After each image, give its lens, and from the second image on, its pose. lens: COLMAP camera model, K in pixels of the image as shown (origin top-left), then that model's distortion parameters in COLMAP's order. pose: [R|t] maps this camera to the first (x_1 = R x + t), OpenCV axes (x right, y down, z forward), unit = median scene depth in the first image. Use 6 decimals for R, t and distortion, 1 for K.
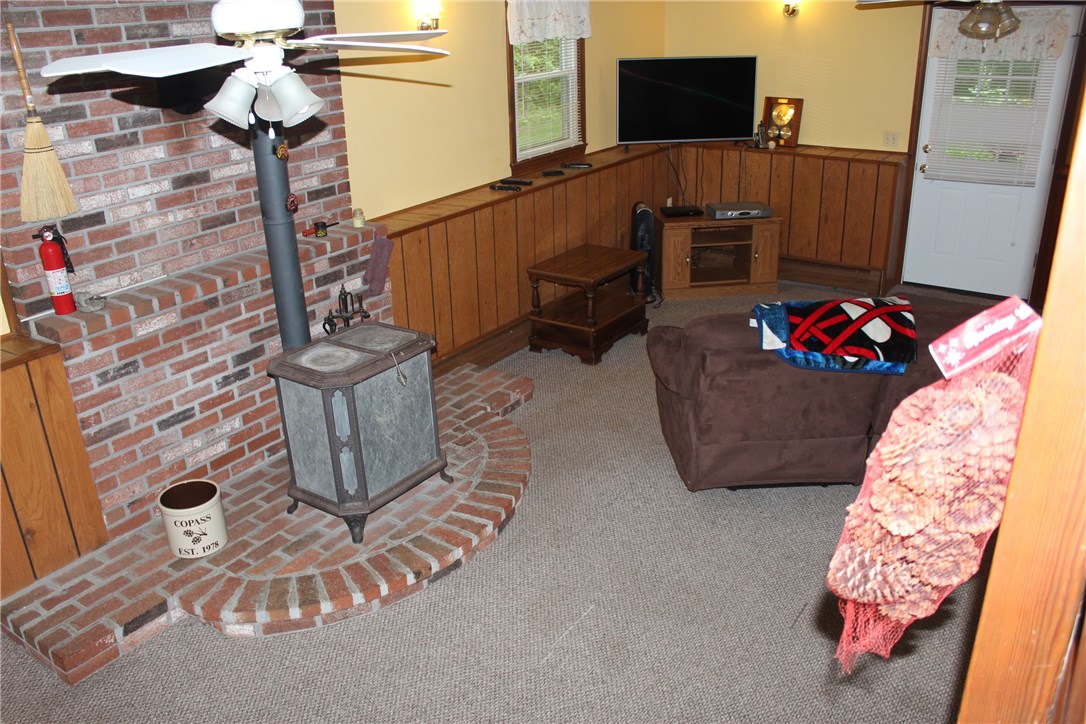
lens RADIAL K [[875.7, 0, 541.3], [0, 875.7, 365.2], [0, 0, 1]] dist [-0.130767, 0.088711]
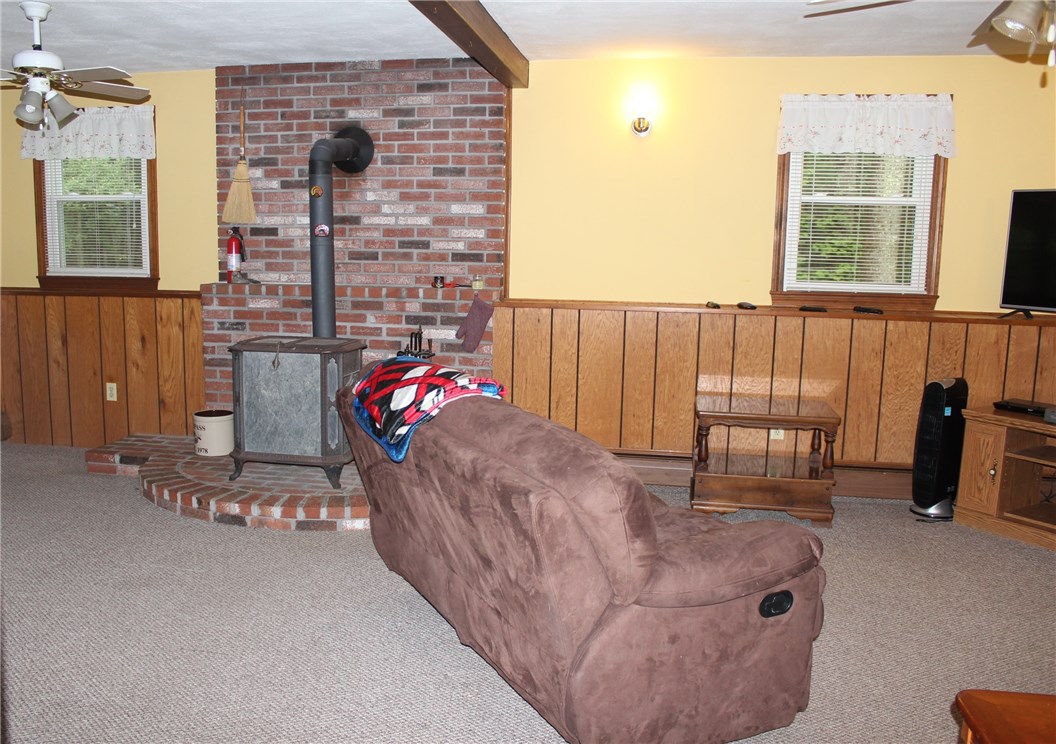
lens RADIAL K [[911.1, 0, 488.6], [0, 911.1, 382.2], [0, 0, 1]] dist [-0.142270, 0.101465]
pose [[0.428335, 0.184662, -0.884550, 0.863757], [-0.377860, 0.925806, 0.010300, -0.067540], [0.820824, 0.329824, 0.466331, 0.511251]]
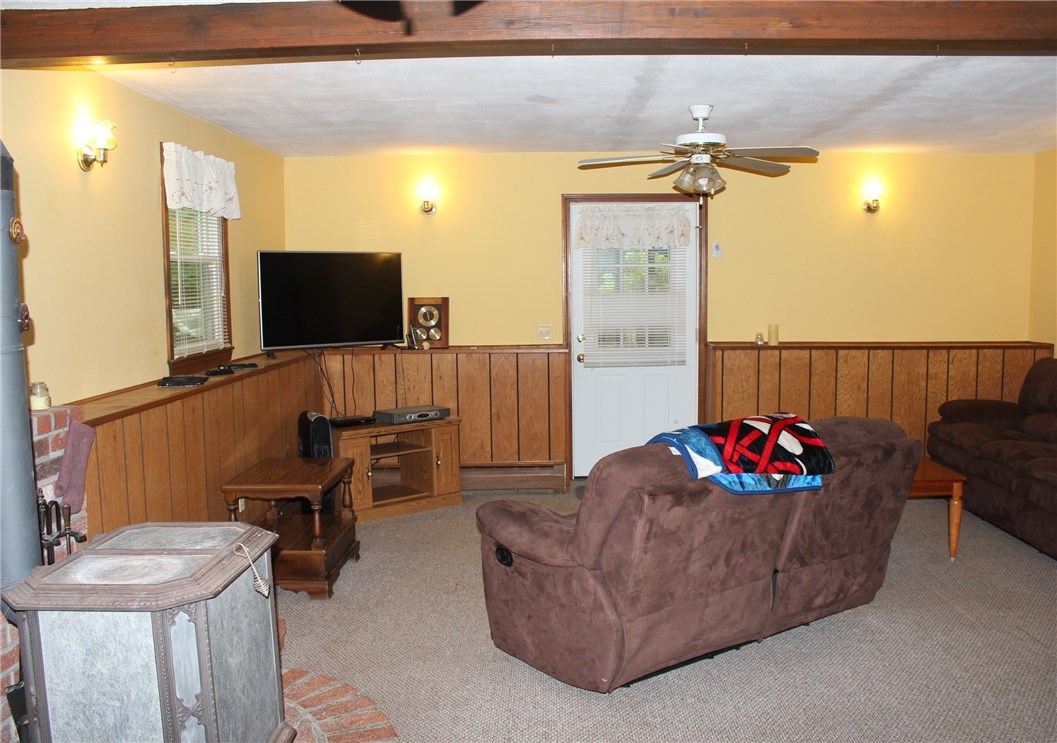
lens RADIAL K [[912.0, 0, 521.8], [0, 912.0, 378.8], [0, 0, 1]] dist [-0.142270, 0.101465]
pose [[0.838007, -0.036435, 0.544442, -0.268885], [0.200357, 0.948619, -0.244908, 0.053388], [-0.507544, 0.314317, 0.802249, 0.281550]]
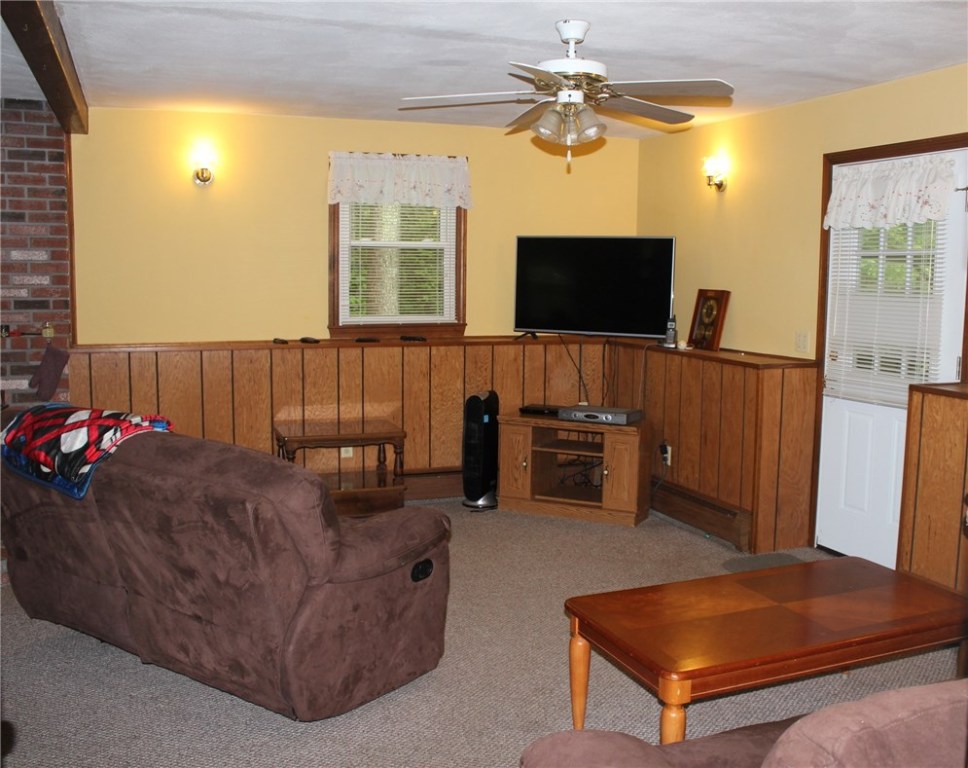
lens RADIAL K [[941.5, 0, 486.6], [0, 941.5, 402.3], [0, 0, 1]] dist [-0.094530, 0.000000]
pose [[0.834830, 0.116872, -0.537959, 0.903544], [-0.250159, 0.951022, -0.181597, -0.007977], [0.490387, 0.286178, 0.823178, 0.338999]]
